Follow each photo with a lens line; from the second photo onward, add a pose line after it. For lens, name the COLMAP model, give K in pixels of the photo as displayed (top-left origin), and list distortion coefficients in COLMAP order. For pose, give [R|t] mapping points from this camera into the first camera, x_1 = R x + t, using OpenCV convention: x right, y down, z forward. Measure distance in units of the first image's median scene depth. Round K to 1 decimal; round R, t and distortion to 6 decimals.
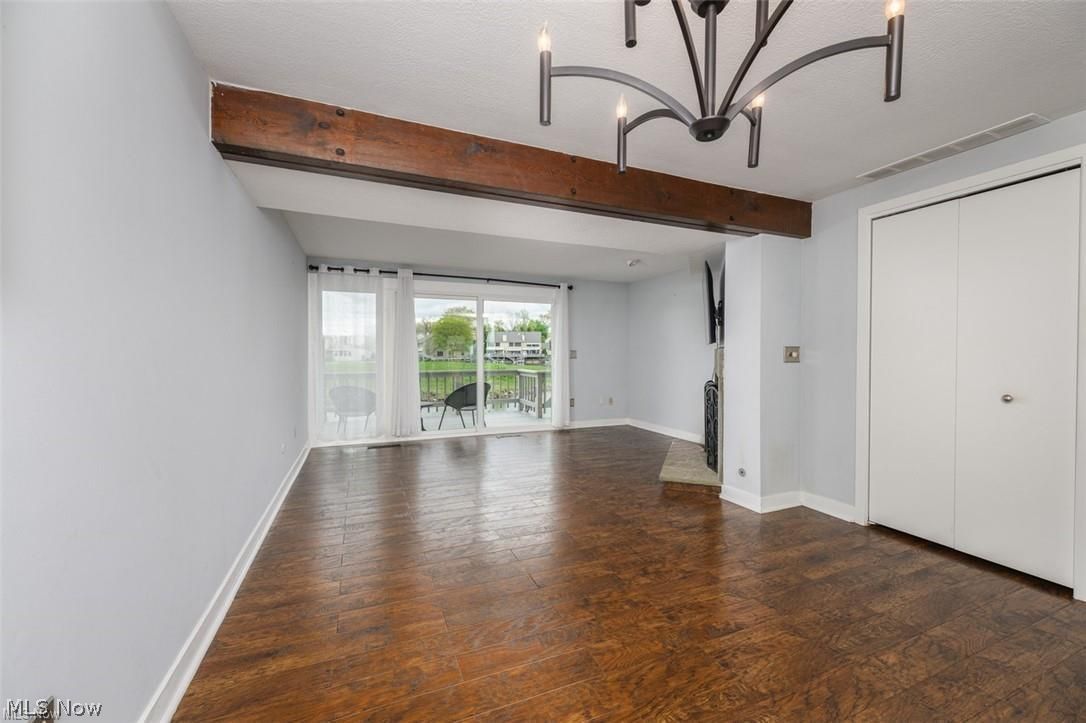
lens RADIAL K [[426.8, 0, 539.7], [0, 426.8, 357.0], [0, 0, 1]] dist [0.000114, -0.000135]
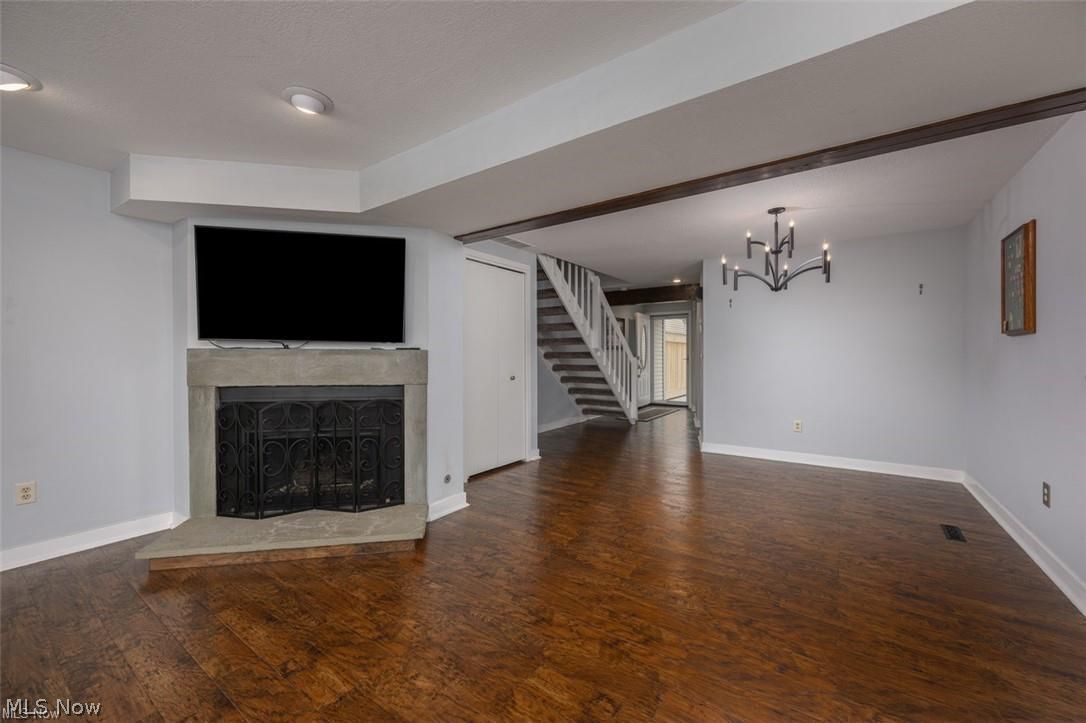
lens RADIAL K [[426.8, 0, 539.7], [0, 426.8, 357.0], [0, 0, 1]] dist [0.000114, -0.000135]
pose [[-0.527294, -0.011665, 0.849603, -0.549179], [0.000286, 0.999903, 0.013906, -0.026644], [-0.849683, 0.007575, -0.527240, 1.587755]]
